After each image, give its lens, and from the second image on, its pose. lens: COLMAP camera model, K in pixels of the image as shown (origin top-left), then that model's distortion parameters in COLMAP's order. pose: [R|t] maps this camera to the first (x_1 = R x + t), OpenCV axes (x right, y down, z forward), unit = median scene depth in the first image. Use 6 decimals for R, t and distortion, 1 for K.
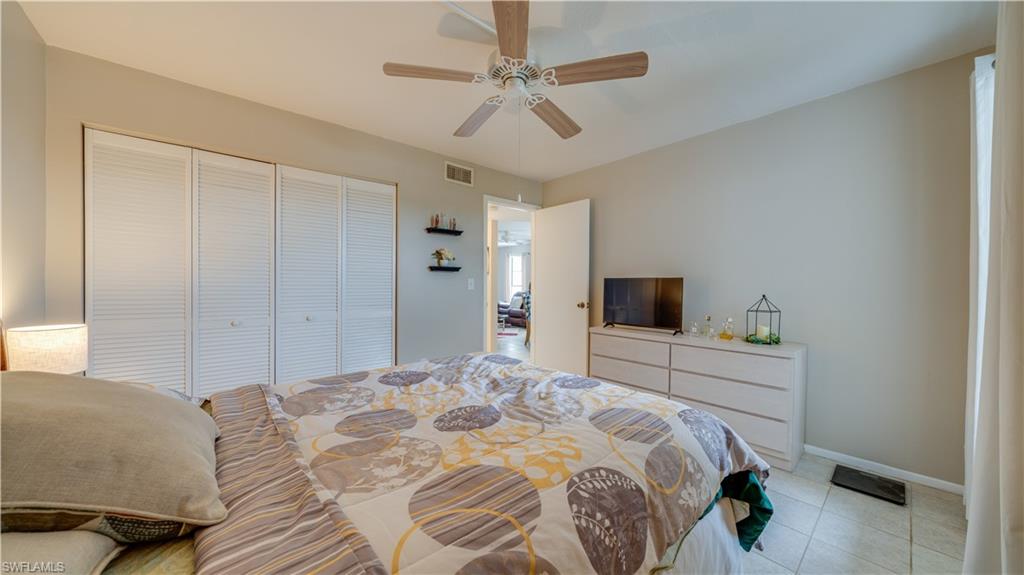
lens RADIAL K [[354.7, 0, 514.7], [0, 354.7, 289.5], [0, 0, 1]] dist [0.000271, -0.000035]
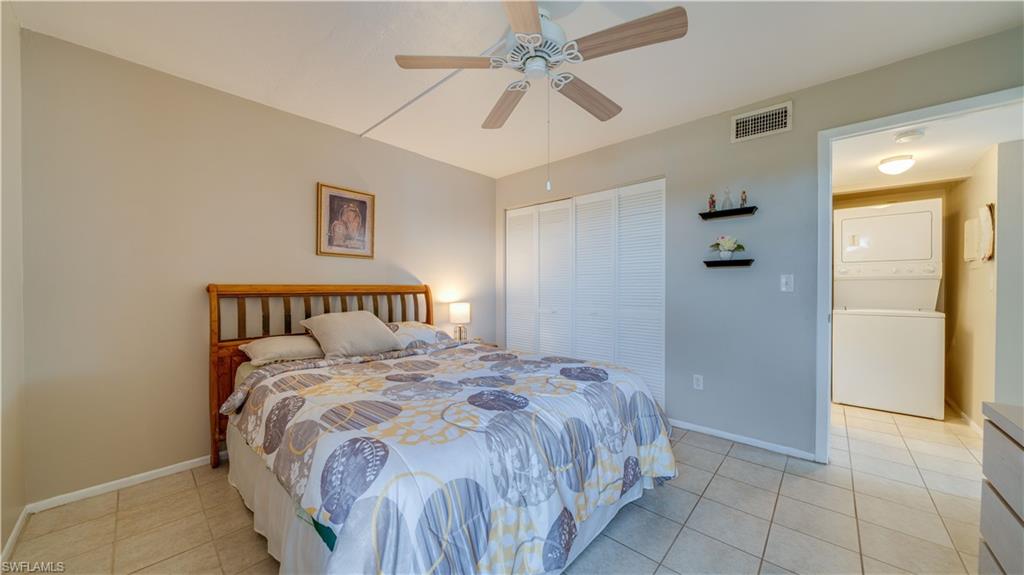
lens RADIAL K [[354.7, 0, 514.7], [0, 354.7, 289.5], [0, 0, 1]] dist [0.000271, -0.000035]
pose [[0.083113, 0.020747, -0.996324, 0.616442], [-0.009070, 0.999758, 0.020062, -0.015434], [0.996499, 0.007369, 0.083281, 0.583085]]
